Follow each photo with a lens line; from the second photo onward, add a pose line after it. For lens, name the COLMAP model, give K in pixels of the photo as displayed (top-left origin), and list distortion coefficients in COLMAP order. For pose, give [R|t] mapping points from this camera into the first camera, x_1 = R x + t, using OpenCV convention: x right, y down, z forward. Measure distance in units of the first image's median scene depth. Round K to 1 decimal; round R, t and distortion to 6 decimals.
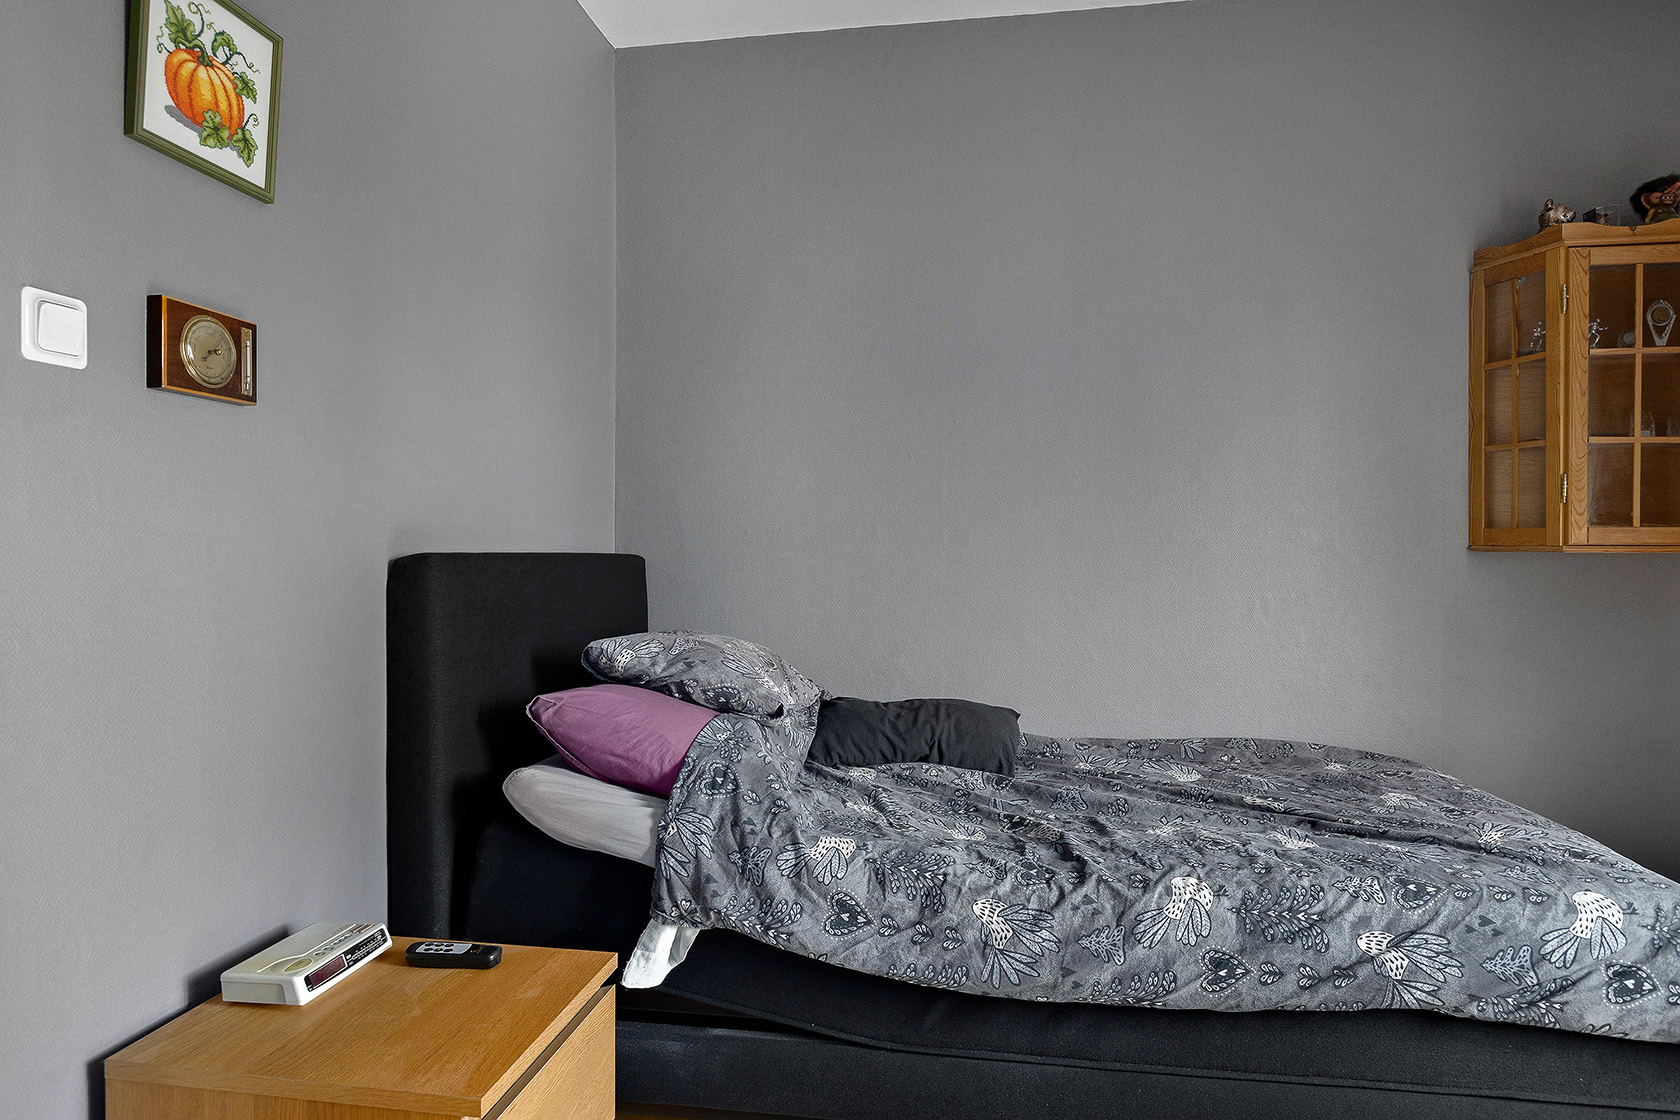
lens RADIAL K [[992.0, 0, 840.0], [0, 992.0, 560.0], [0, 0, 1]] dist [-0.005571, -0.004347]
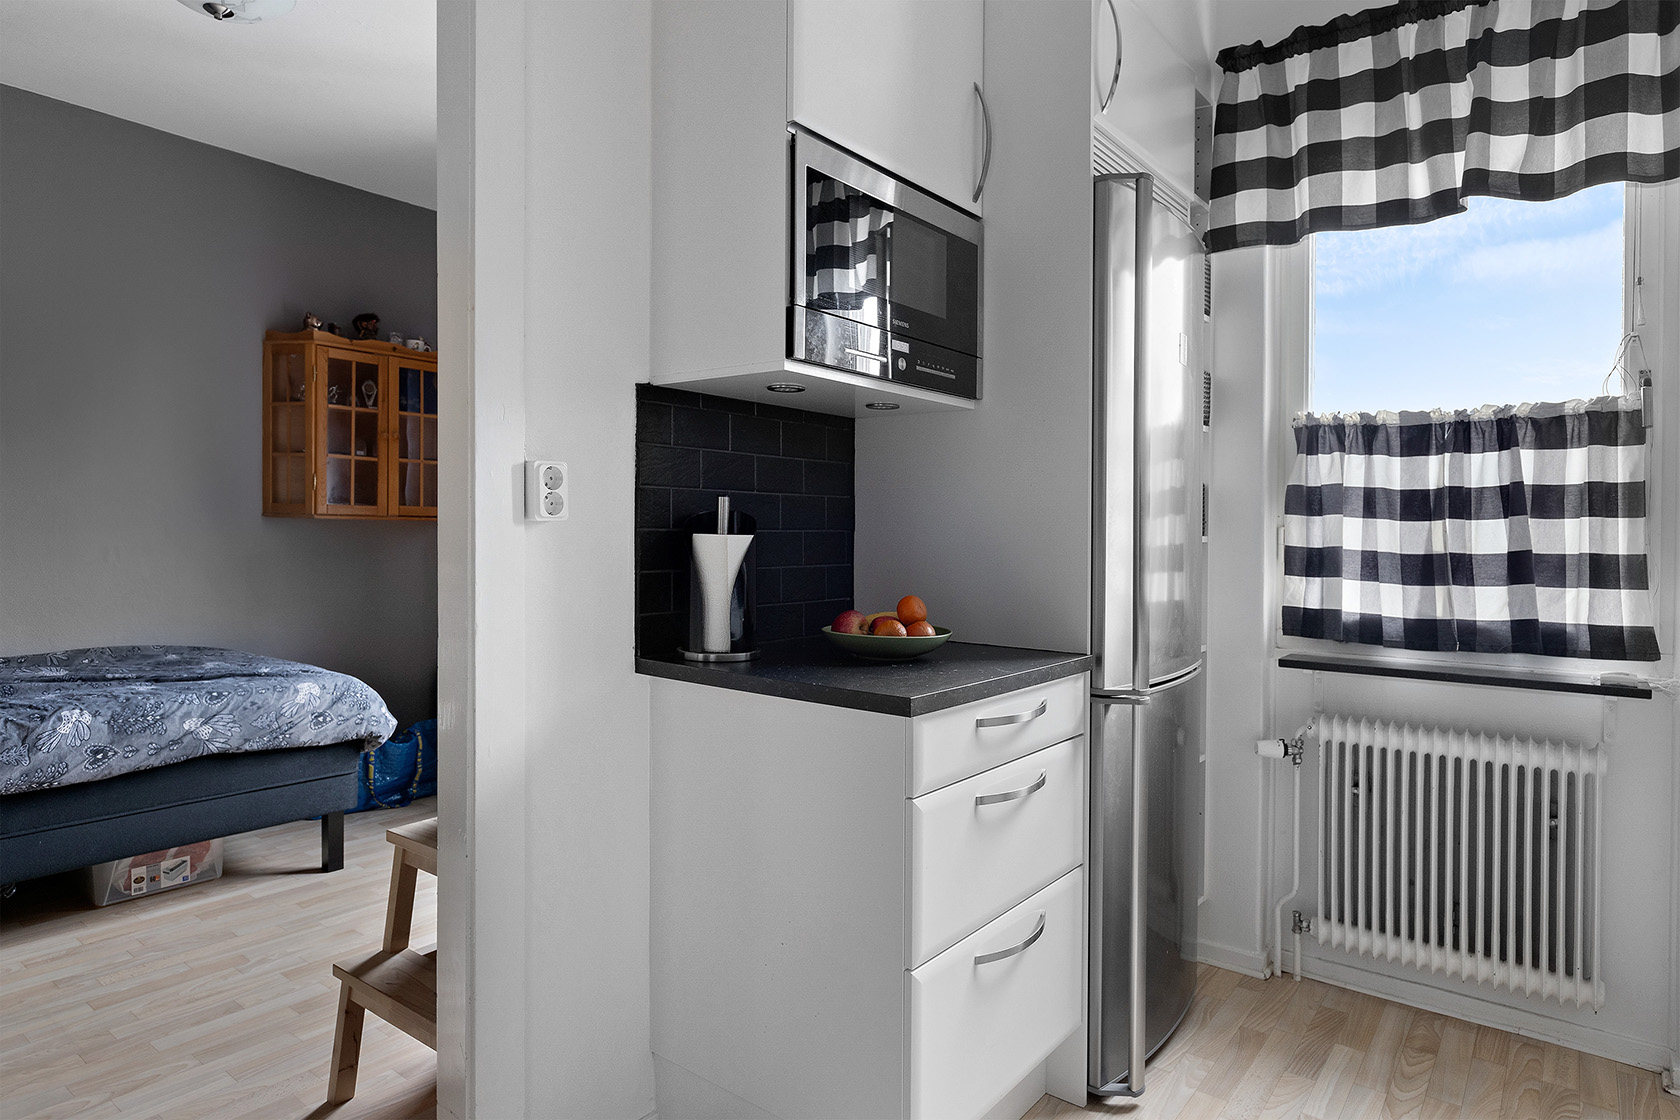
lens RADIAL K [[956.4, 0, 840.0], [0, 956.4, 560.0], [0, 0, 1]] dist [0.001203, -0.003853]
pose [[0.481795, -0.017376, 0.876112, -0.418710], [-0.016037, 0.999461, 0.028642, 0.003520], [-0.876137, -0.027850, 0.481257, -0.869820]]
